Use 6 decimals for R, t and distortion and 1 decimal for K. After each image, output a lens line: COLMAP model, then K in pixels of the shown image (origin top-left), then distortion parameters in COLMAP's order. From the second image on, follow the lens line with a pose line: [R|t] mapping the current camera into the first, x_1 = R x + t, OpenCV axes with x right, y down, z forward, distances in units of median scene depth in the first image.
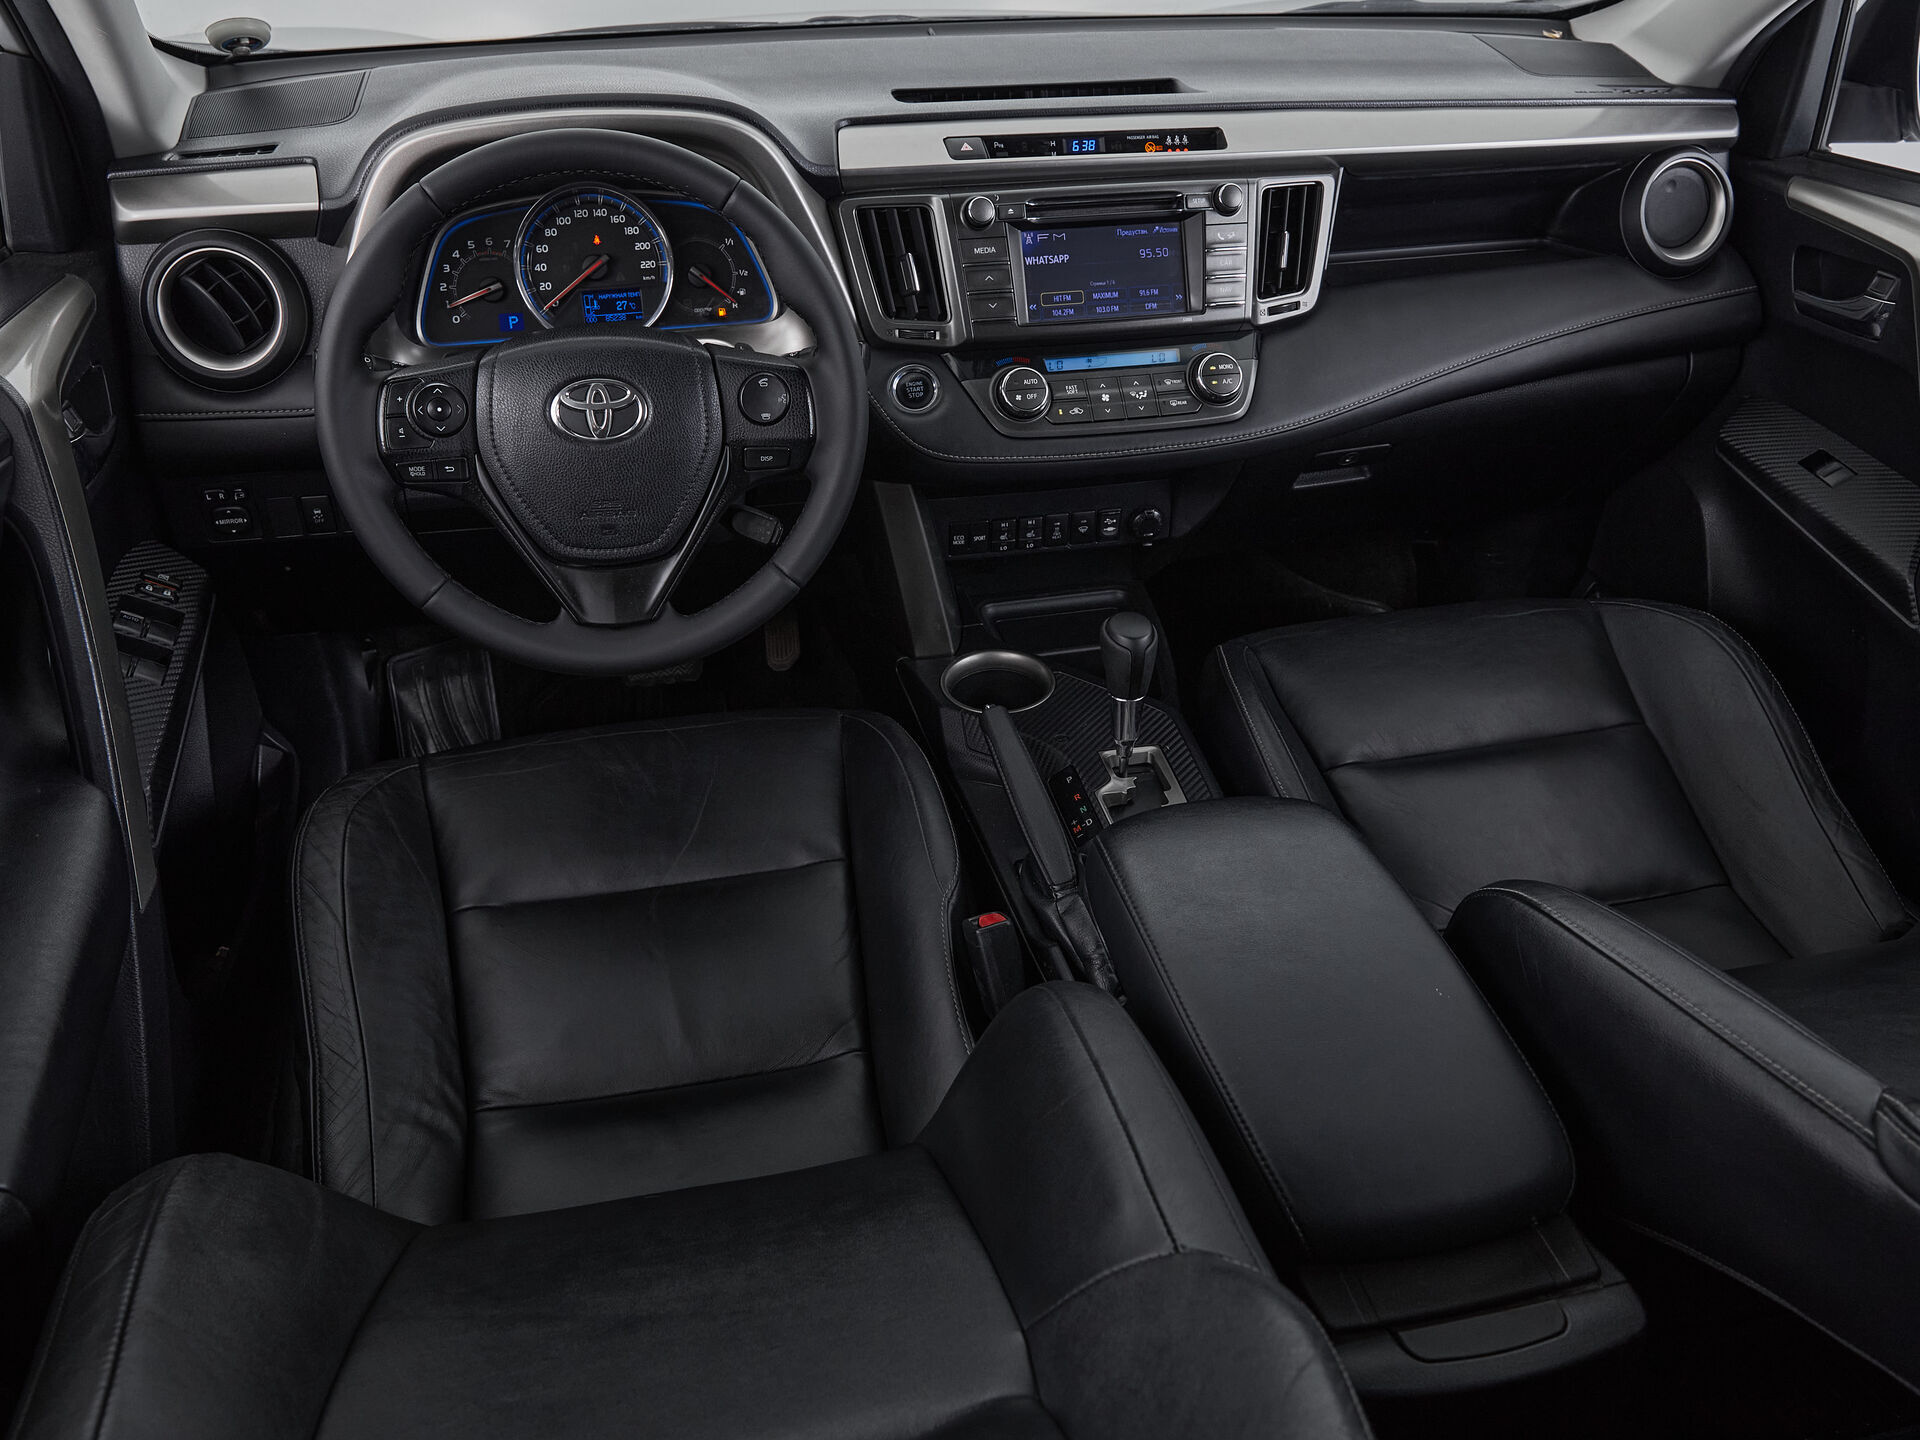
lens RADIAL K [[1524.2, 0, 960.0], [0, 1524.2, 720.0], [0, 0, 1]] dist [-0.015530, 0.002340]
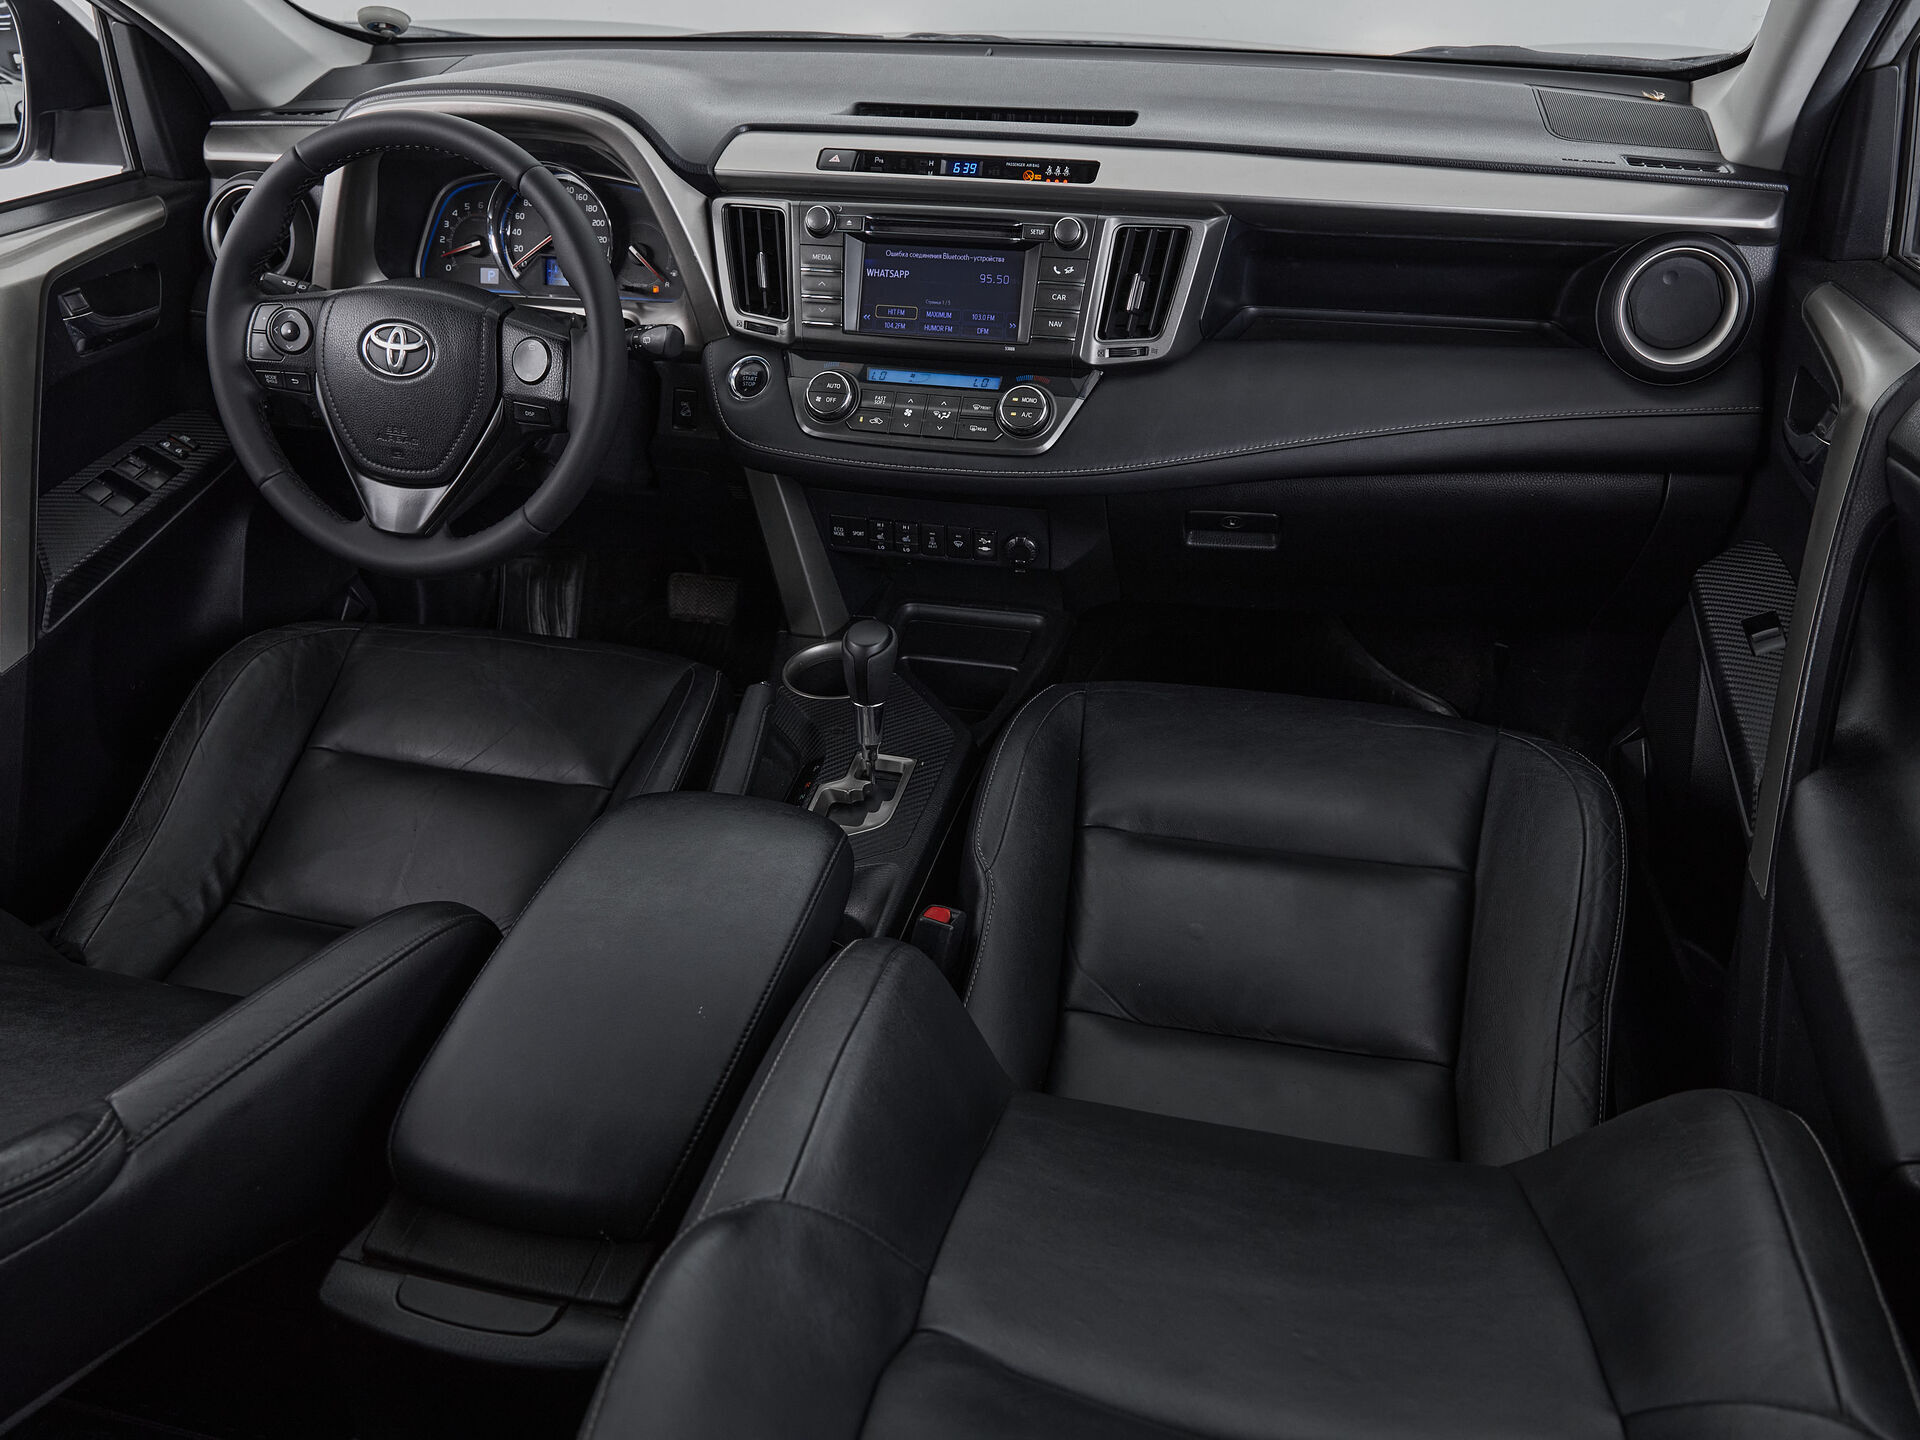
lens RADIAL K [[1478.6, 0, 960.0], [0, 1478.6, 720.0], [0, 0, 1]] dist [-0.013378, 0.000327]
pose [[0.899251, 0.225972, -0.374545, 0.540479], [-0.225678, 0.973149, 0.045290, -0.062616], [0.374722, 0.043799, 0.926102, 0.100223]]
